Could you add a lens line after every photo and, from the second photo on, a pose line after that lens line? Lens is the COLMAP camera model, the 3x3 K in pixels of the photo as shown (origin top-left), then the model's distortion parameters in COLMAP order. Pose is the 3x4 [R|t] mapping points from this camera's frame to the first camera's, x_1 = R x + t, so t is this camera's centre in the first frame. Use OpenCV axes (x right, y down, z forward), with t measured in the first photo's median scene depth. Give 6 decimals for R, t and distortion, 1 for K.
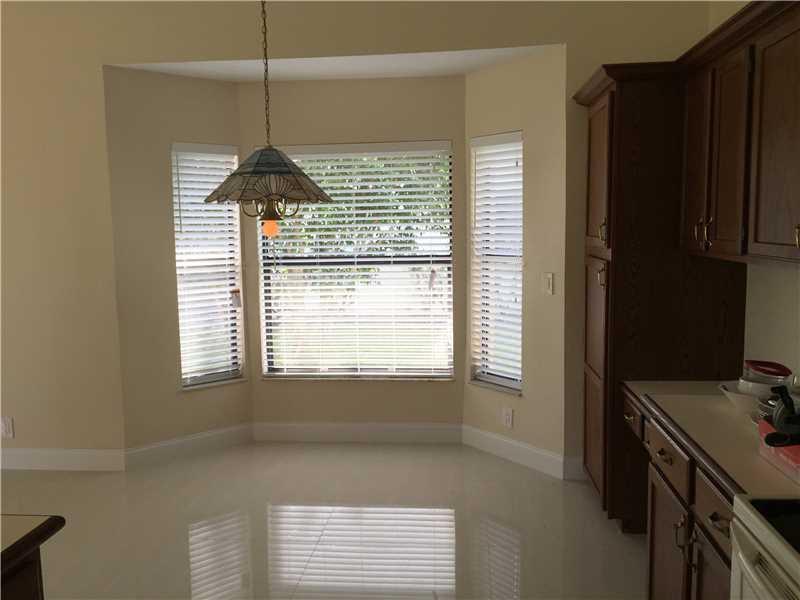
lens RADIAL K [[677.0, 0, 404.8], [0, 677.0, 299.6], [0, 0, 1]] dist [0.027586, -0.022536]
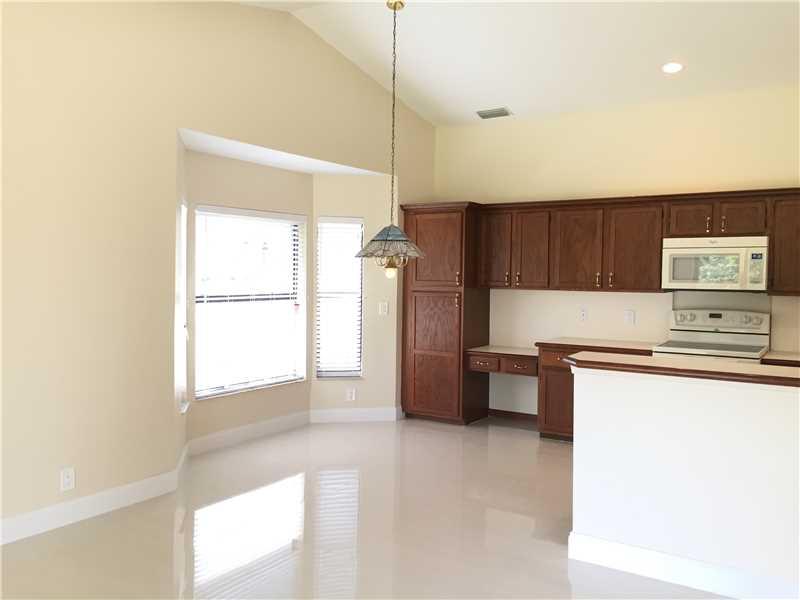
lens RADIAL K [[677.0, 0, 403.5], [0, 677.0, 298.8], [0, 0, 1]] dist [0.027586, -0.022536]
pose [[0.469499, -0.010993, 0.882864, -1.156772], [0.079887, 0.996350, -0.030077, 0.007208], [-0.879311, 0.084650, 0.468664, 0.132686]]
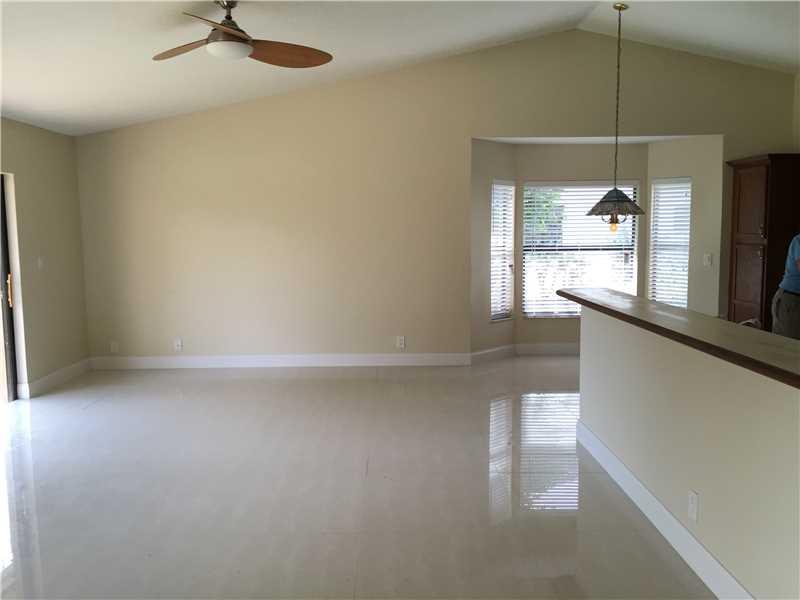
lens RADIAL K [[677.0, 0, 391.8], [0, 677.0, 299.0], [0, 0, 1]] dist [0.027586, -0.022536]
pose [[0.995126, 0.001536, 0.098600, -0.754057], [-0.000495, 0.999944, -0.010573, 0.094974], [-0.098610, 0.010473, 0.995071, -0.699828]]
